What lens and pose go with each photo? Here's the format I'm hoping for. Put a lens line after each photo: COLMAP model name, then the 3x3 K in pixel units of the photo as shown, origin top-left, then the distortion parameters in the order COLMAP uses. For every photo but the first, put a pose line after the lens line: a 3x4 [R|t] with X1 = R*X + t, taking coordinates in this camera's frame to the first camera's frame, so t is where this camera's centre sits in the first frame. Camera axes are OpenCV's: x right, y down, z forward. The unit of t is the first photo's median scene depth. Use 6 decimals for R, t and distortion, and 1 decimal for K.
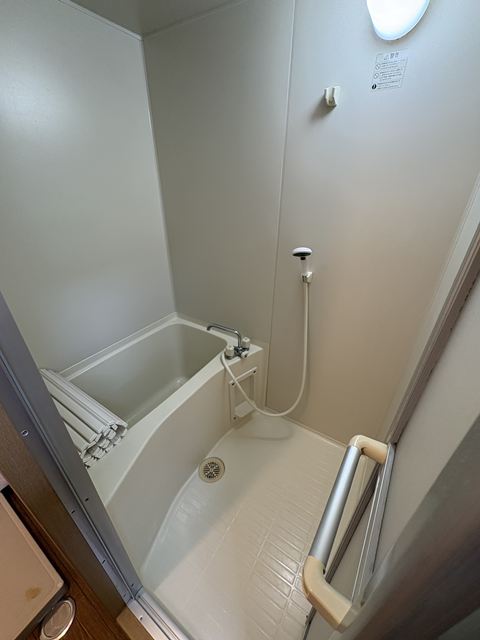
lens RADIAL K [[264.4, 0, 241.7], [0, 264.4, 327.5], [0, 0, 1]] dist [0.002176, 0.000508]
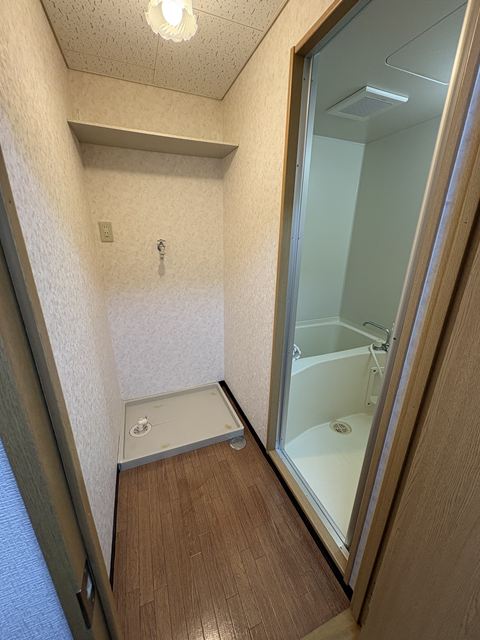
lens RADIAL K [[255.6, 0, 239.4], [0, 255.6, 319.9], [0, 0, 1]] dist [0.001573, 0.000439]
pose [[0.815702, 0.196250, -0.544166, 0.057943], [-0.299928, 0.947857, -0.107751, 0.314339], [0.494646, 0.251103, 0.832029, -0.401552]]
